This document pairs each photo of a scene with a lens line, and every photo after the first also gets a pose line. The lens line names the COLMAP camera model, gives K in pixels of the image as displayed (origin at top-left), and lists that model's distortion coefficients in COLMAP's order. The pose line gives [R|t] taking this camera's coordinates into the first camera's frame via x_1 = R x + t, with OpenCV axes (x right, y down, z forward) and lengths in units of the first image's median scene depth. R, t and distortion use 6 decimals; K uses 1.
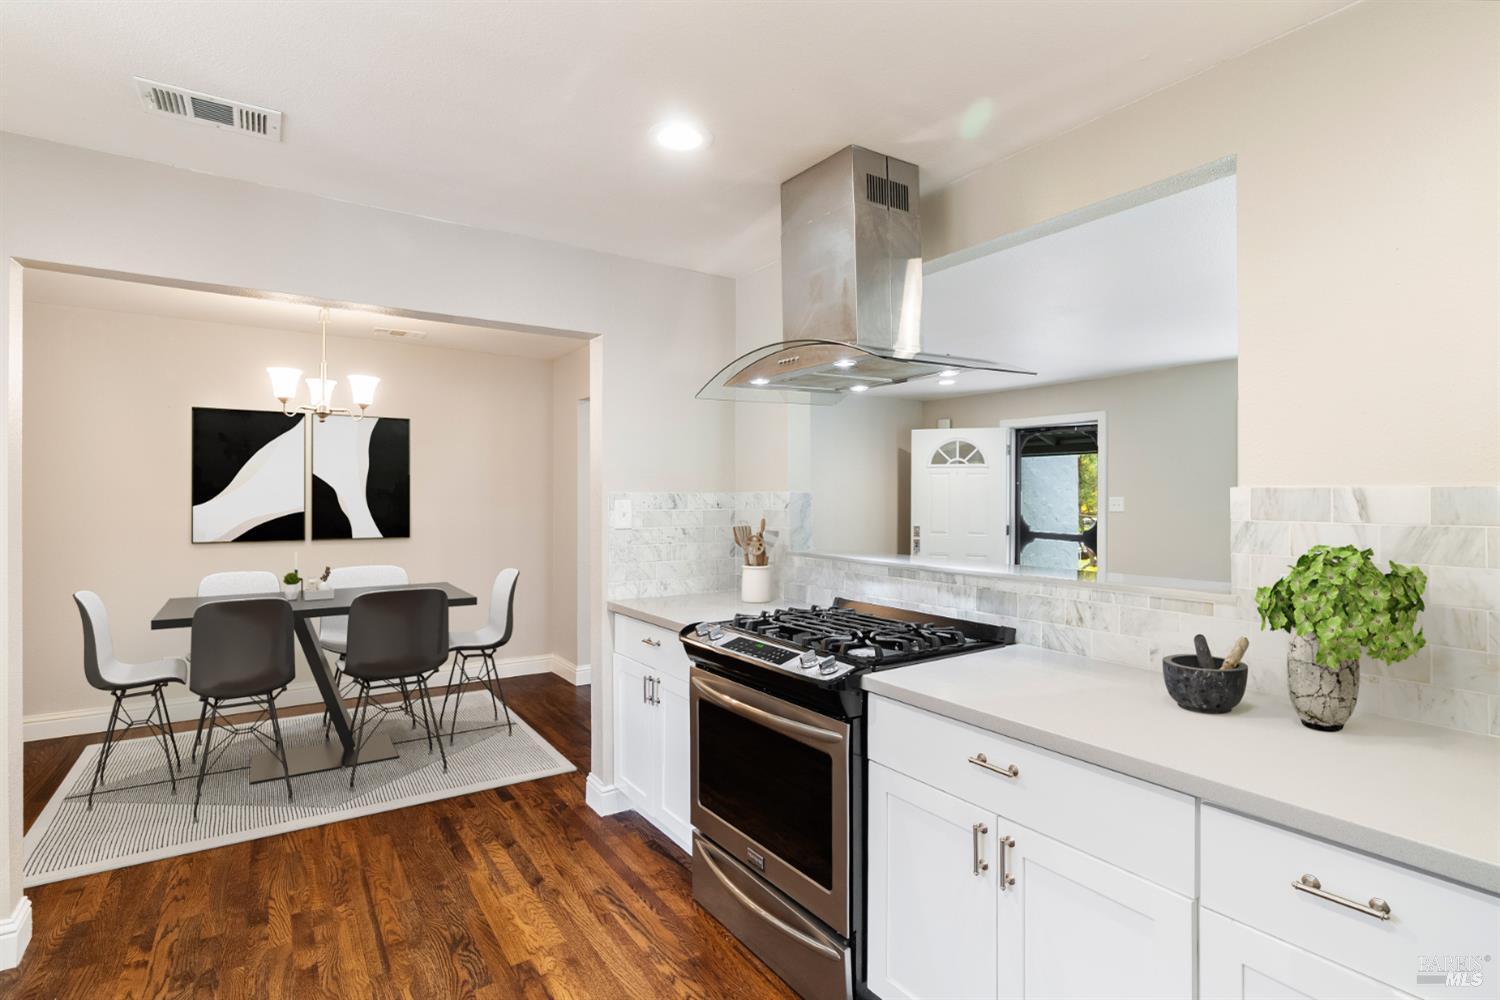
lens RADIAL K [[727.4, 0, 748.1], [0, 727.4, 494.8], [0, 0, 1]] dist [-0.004092, -0.000051]
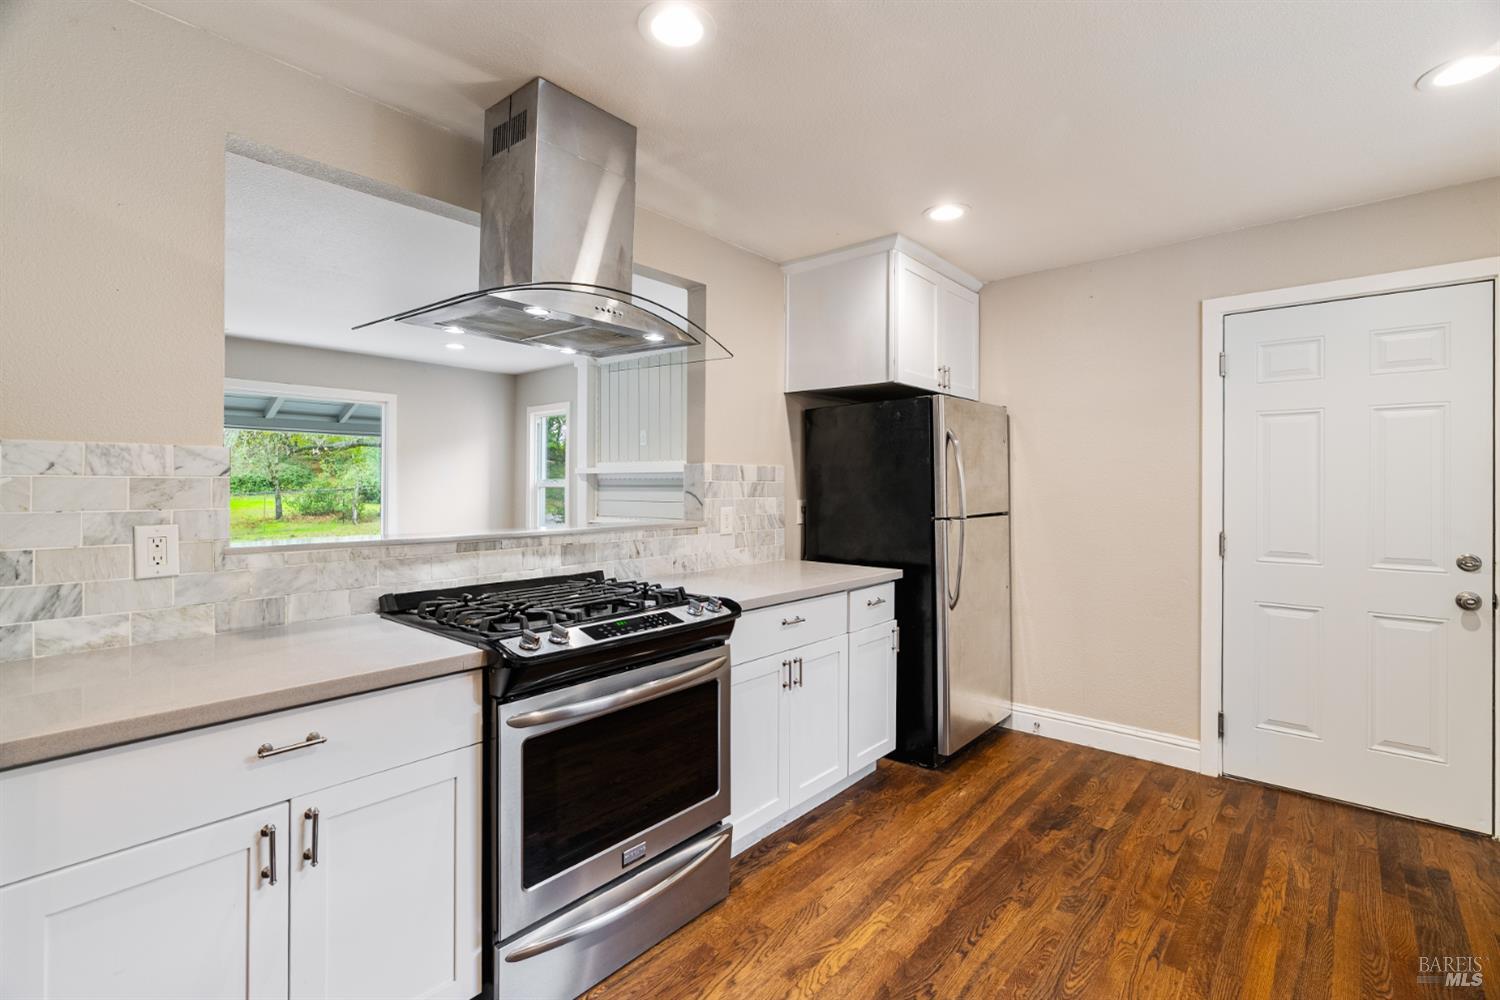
lens RADIAL K [[683.7, 0, 752.4], [0, 683.7, 488.0], [0, 0, 1]] dist [-0.009811, 0.000742]
pose [[-0.265812, -0.003503, 0.964018, -0.761323], [-0.003126, 0.999991, 0.002772, 0.034033], [-0.964020, -0.002277, -0.265821, 0.966815]]
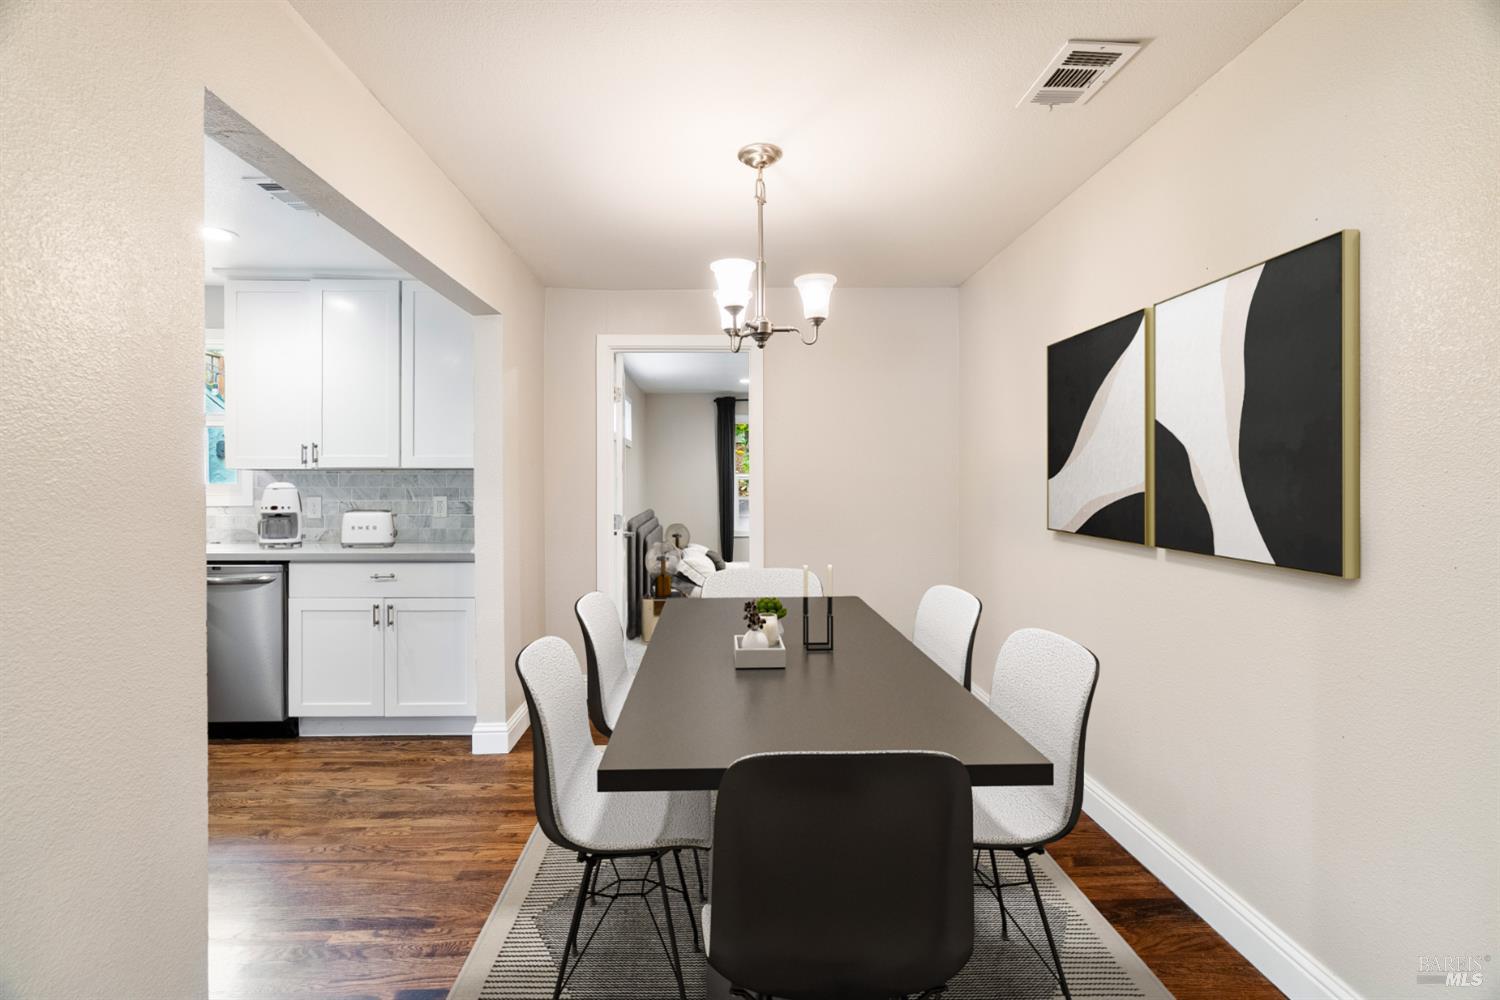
lens RADIAL K [[683.7, 0, 755.0], [0, 683.7, 491.7], [0, 0, 1]] dist [-0.009811, 0.000742]
pose [[-0.536643, 0.010658, -0.843742, -0.055261], [-0.001867, 0.999903, 0.013818, 0.033791], [0.843807, 0.008991, -0.536571, 1.881516]]
